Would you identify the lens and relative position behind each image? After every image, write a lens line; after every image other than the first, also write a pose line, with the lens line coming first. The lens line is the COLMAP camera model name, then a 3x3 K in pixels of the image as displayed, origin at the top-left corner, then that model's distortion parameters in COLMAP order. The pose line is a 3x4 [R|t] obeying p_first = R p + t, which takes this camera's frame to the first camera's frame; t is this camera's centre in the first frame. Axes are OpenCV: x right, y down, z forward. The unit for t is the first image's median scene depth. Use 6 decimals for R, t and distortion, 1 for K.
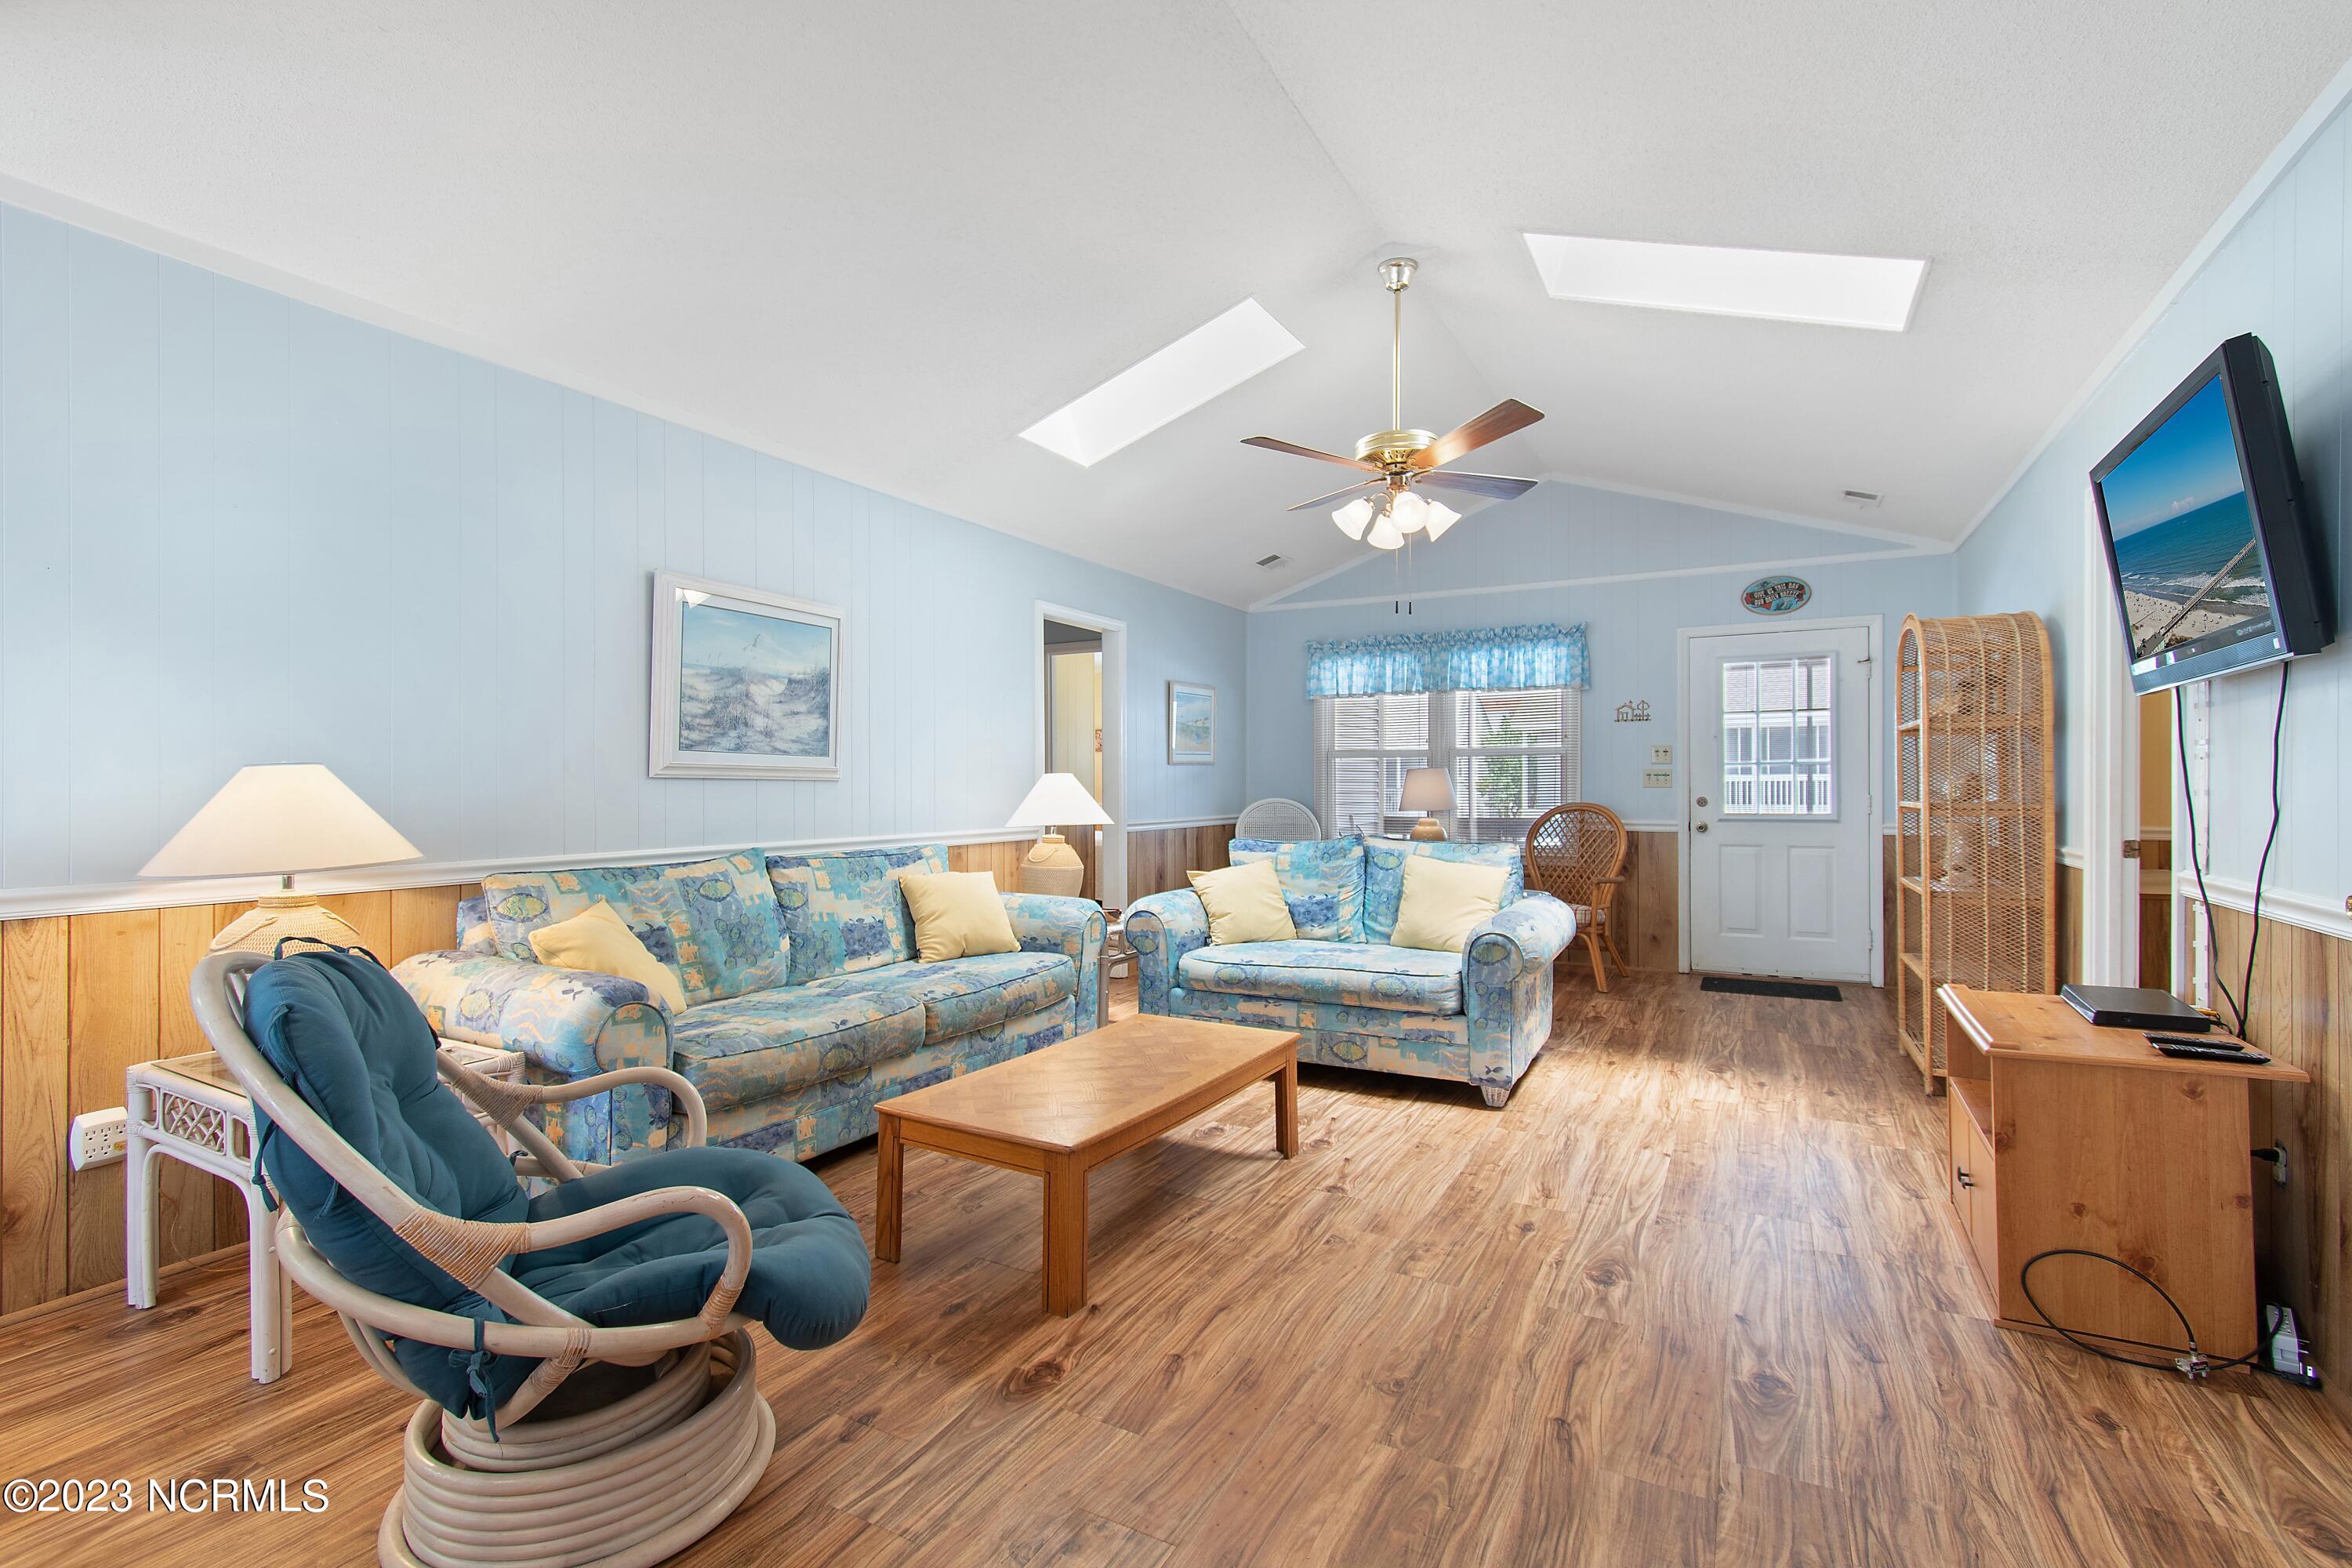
lens RADIAL K [[1031.3, 0, 1177.7], [0, 1031.3, 778.8], [0, 0, 1]] dist [0.001001, -0.000639]
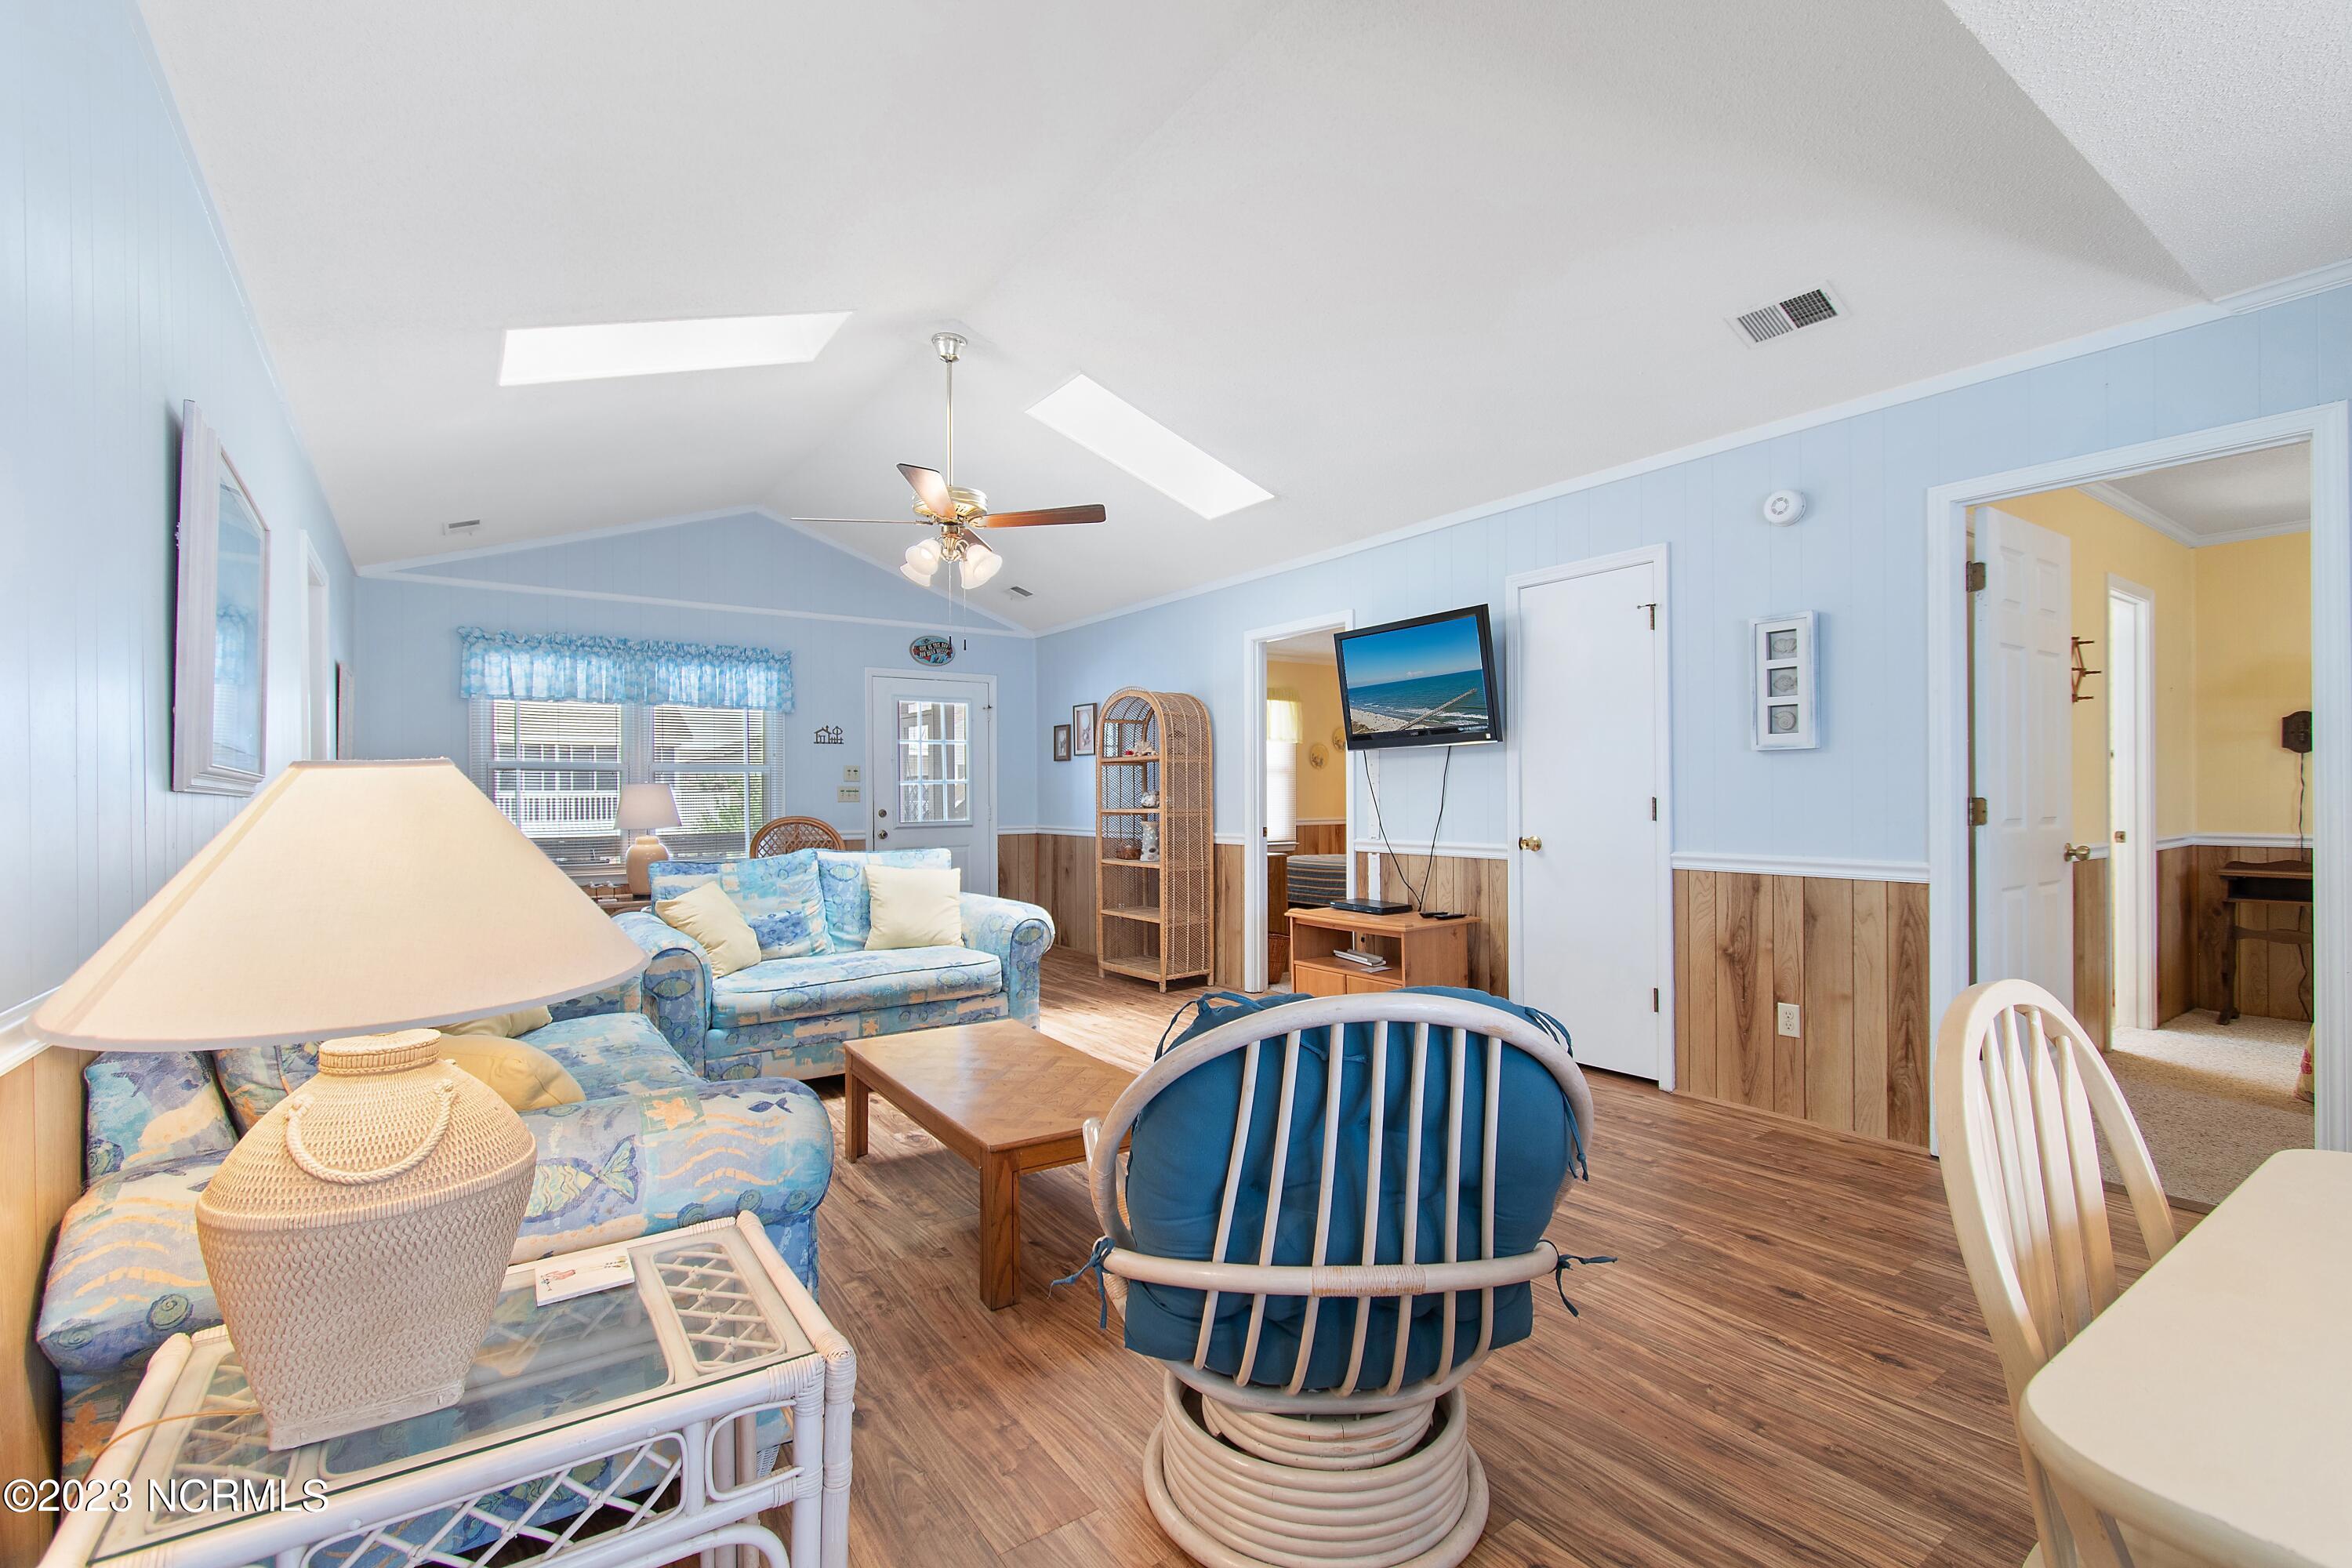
lens RADIAL K [[992.9, 0, 1170.4], [0, 992.9, 792.5], [0, 0, 1]] dist [0.000601, -0.000035]
pose [[0.470698, 0.001457, 0.882293, -0.524027], [0.000826, 0.999997, -0.002092, 0.000799], [-0.882294, 0.001713, 0.470696, 0.230210]]
